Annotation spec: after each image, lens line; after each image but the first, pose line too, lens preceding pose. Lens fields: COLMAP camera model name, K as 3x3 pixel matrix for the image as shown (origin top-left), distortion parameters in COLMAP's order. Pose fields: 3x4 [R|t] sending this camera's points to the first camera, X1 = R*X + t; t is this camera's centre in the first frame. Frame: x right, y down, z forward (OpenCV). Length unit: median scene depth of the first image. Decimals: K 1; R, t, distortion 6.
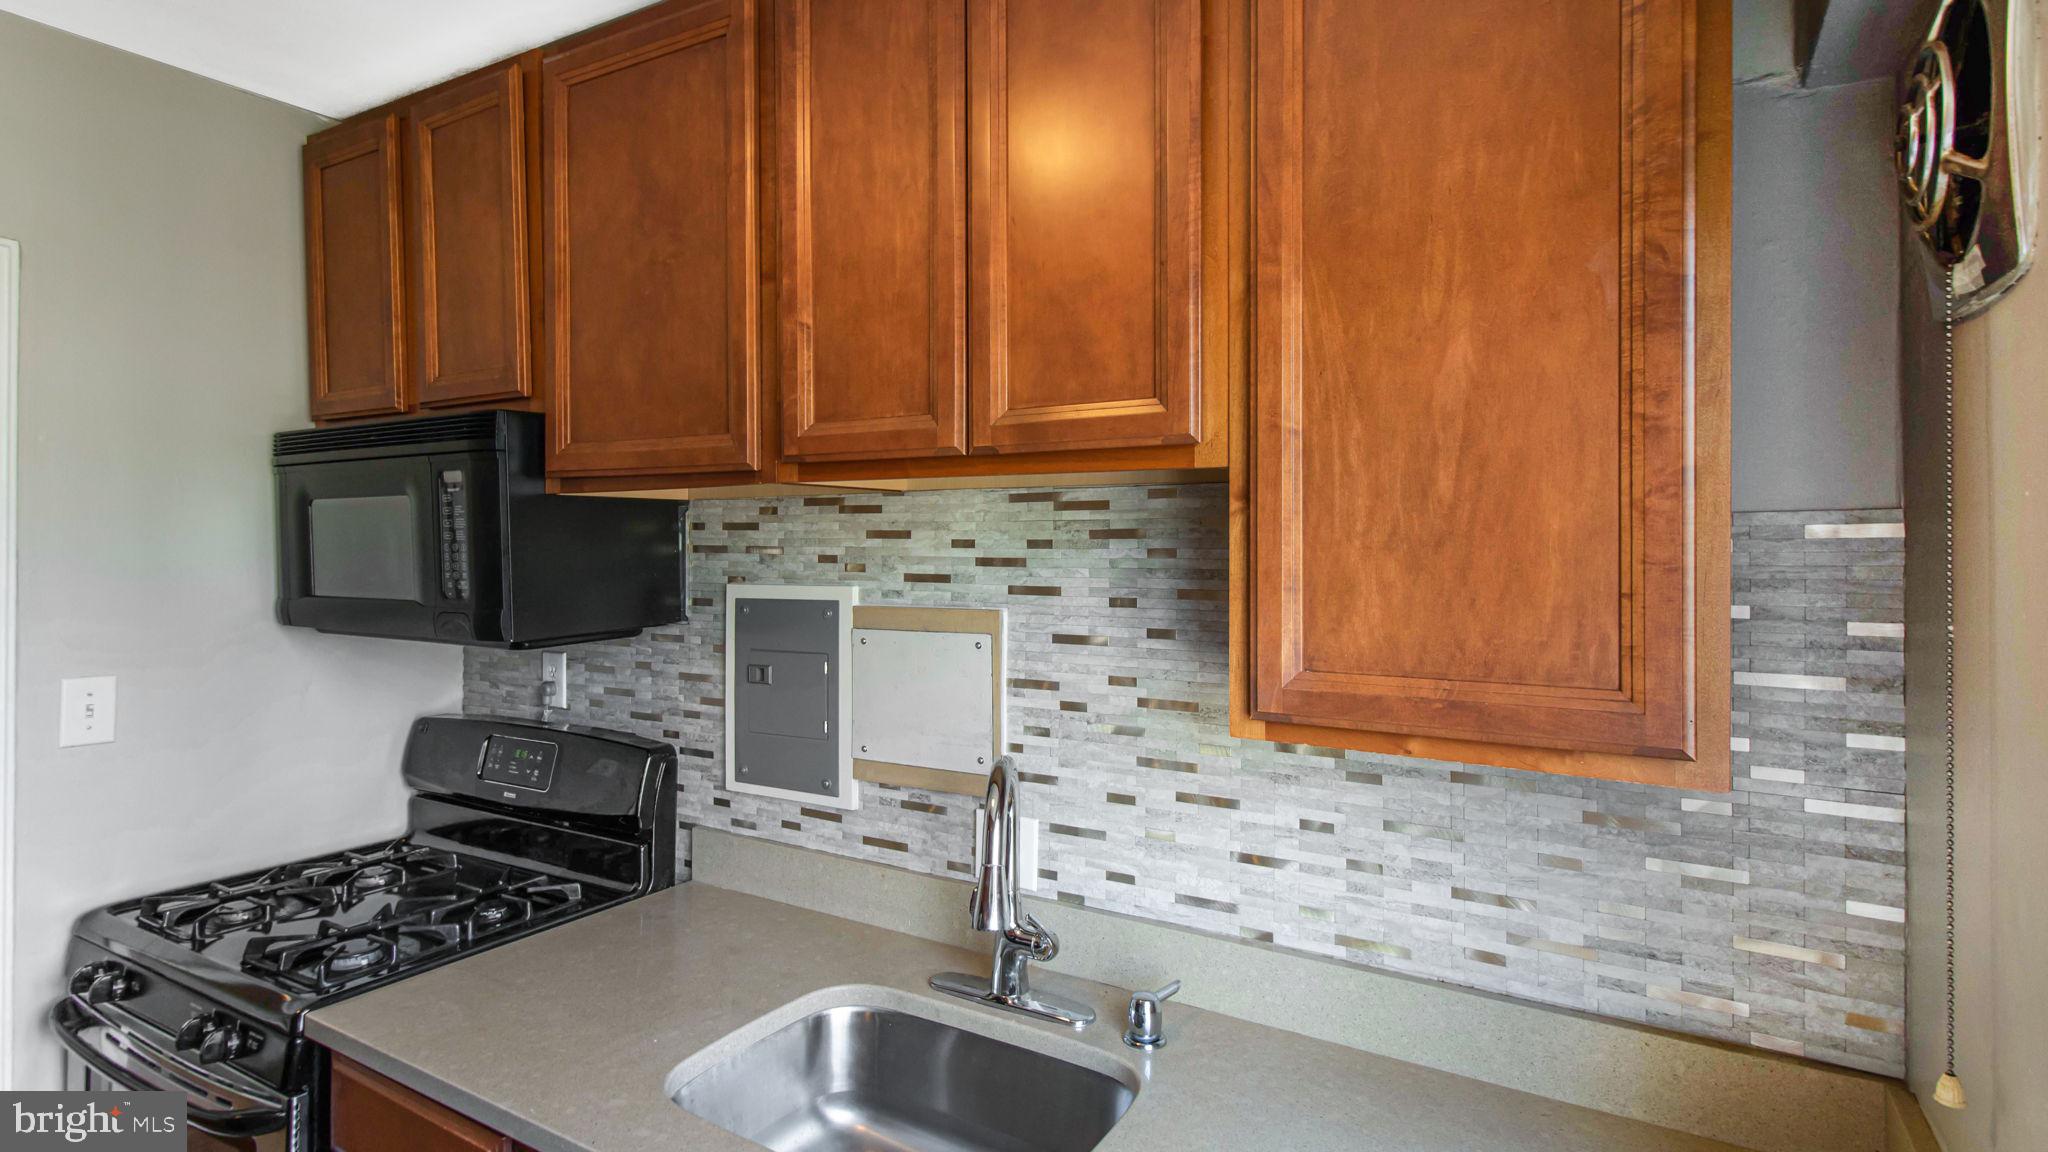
lens RADIAL K [[1103.1, 0, 909.4], [0, 1103.1, 535.7], [0, 0, 1]] dist [0.045658, -0.000192]
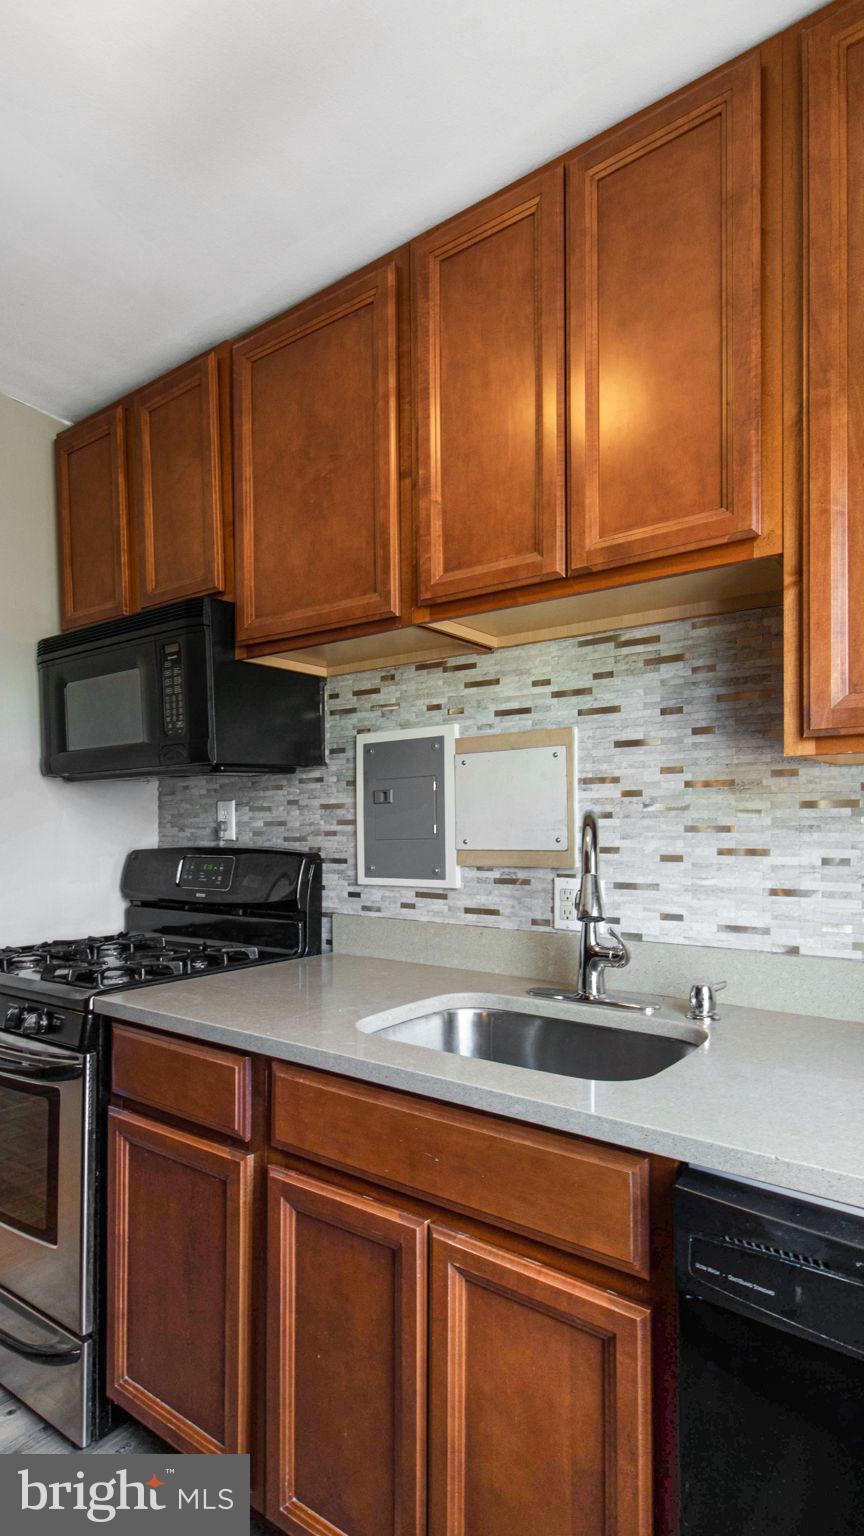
lens RADIAL K [[827.4, 0, 351.6], [0, 827.4, 802.6], [0, 0, 1]] dist [0.045658, -0.000192]
pose [[0.995849, -0.011383, -0.090305, -0.098404], [0.010510, 0.999893, -0.010138, 0.171760], [0.090411, 0.009146, 0.995863, -0.033072]]
